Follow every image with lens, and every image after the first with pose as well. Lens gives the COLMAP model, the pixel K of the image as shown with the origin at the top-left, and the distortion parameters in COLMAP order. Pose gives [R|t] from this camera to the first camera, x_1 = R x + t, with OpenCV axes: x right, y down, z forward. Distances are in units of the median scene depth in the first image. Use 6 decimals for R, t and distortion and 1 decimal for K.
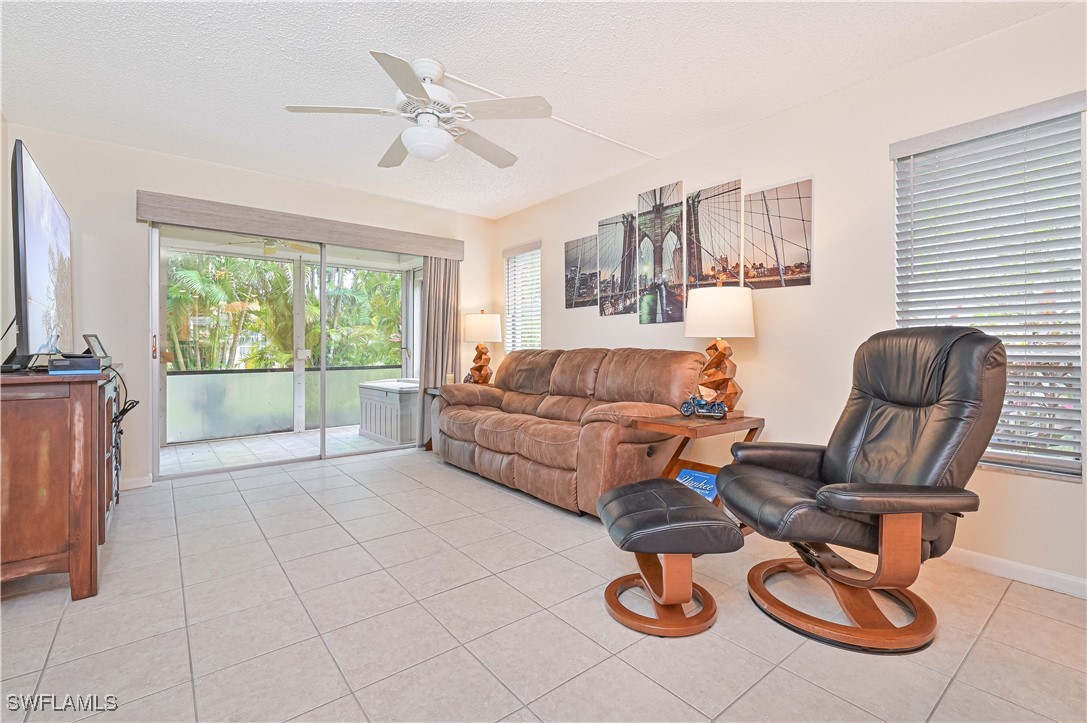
lens RADIAL K [[481.0, 0, 552.3], [0, 481.0, 350.4], [0, 0, 1]] dist [-0.014641, -0.000301]
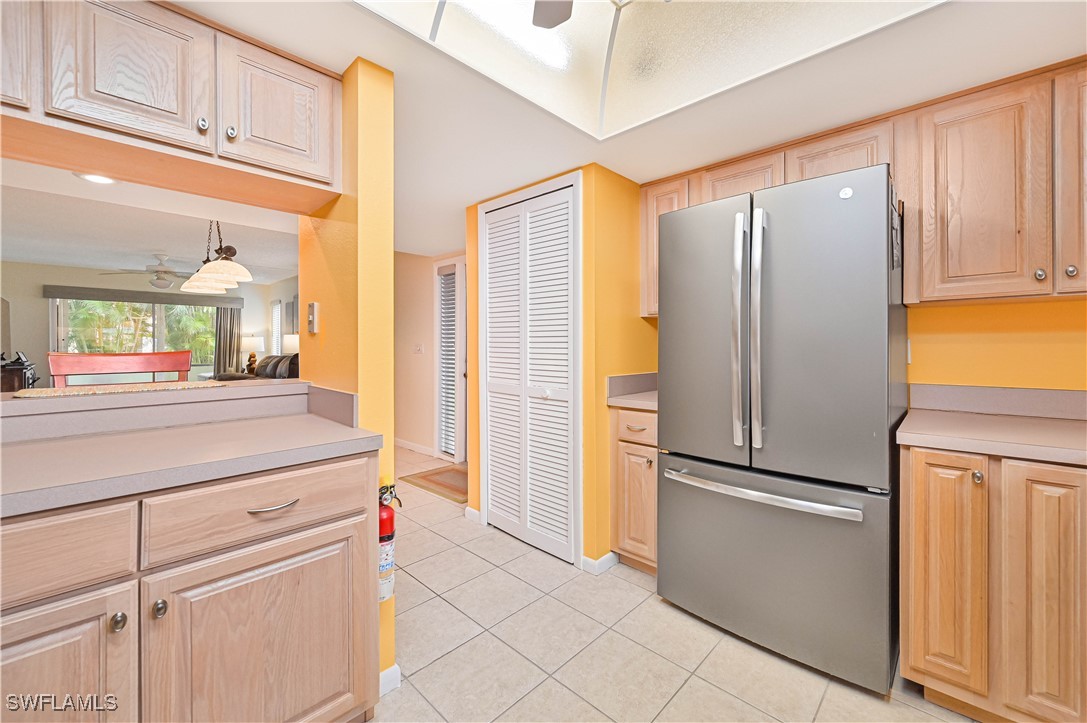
lens RADIAL K [[435.0, 0, 544.2], [0, 435.0, 344.4], [0, 0, 1]] dist [-0.002748, 0.001463]
pose [[0.993269, 0.001005, 0.115823, 1.086685], [-0.000191, 0.999975, -0.007046, -0.044206], [-0.115827, 0.006977, 0.993245, -1.152363]]
